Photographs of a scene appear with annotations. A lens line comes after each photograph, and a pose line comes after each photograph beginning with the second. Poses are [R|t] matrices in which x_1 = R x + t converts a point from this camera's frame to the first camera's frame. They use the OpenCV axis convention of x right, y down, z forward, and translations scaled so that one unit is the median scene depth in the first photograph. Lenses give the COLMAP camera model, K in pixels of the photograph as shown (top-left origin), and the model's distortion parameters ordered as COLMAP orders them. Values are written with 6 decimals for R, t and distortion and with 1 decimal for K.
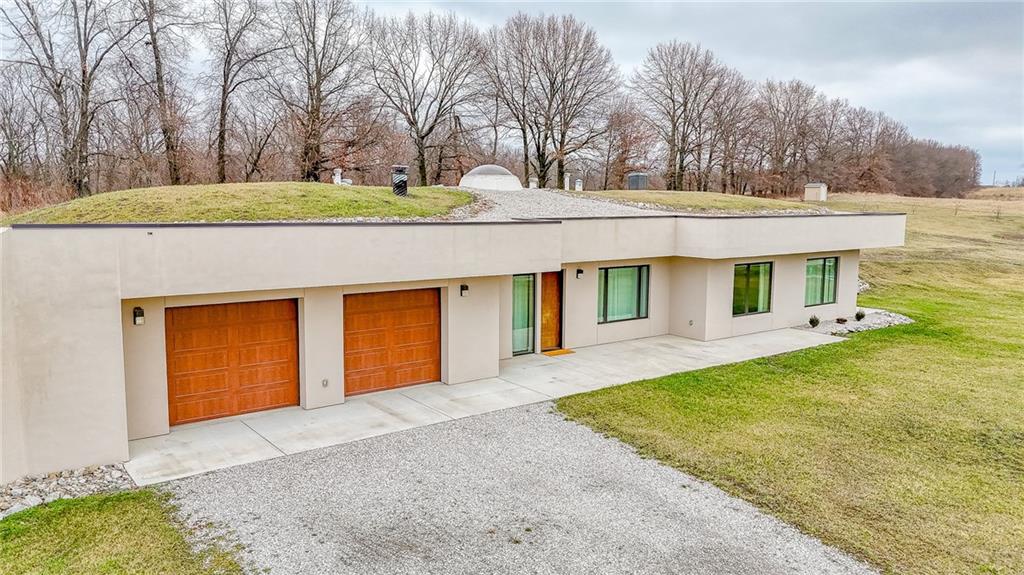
lens RADIAL K [[747.1, 0, 512.0], [0, 747.1, 287.5], [0, 0, 1]] dist [0.074652, -0.058360]
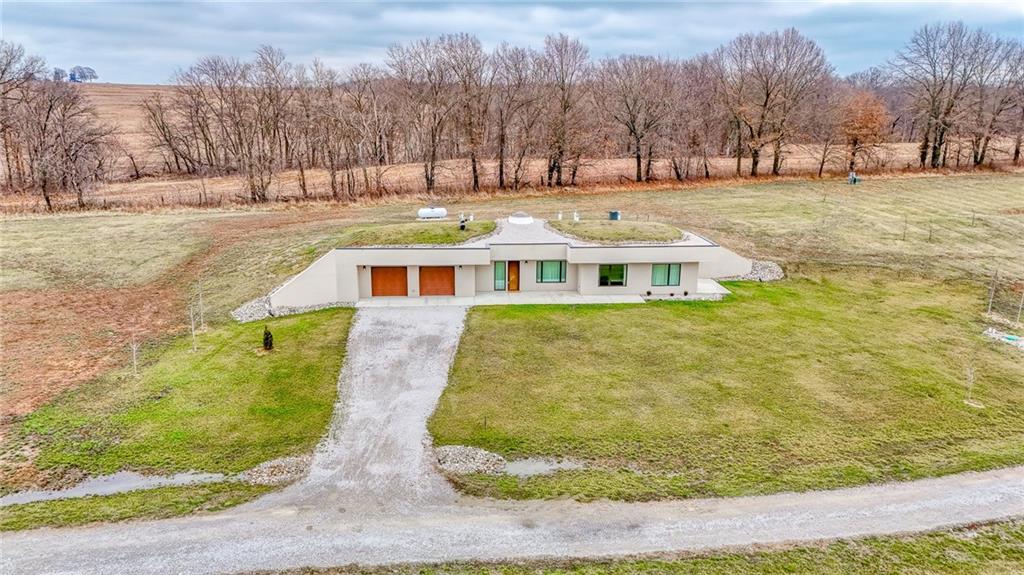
lens RADIAL K [[742.6, 0, 512.0], [0, 742.6, 287.5], [0, 0, 1]] dist [0.143988, -0.197091]
pose [[0.843759, 0.130734, -0.520557, 1.299121], [-0.065964, 0.987787, 0.141155, -0.272900], [0.532653, -0.084763, 0.842078, -1.122500]]
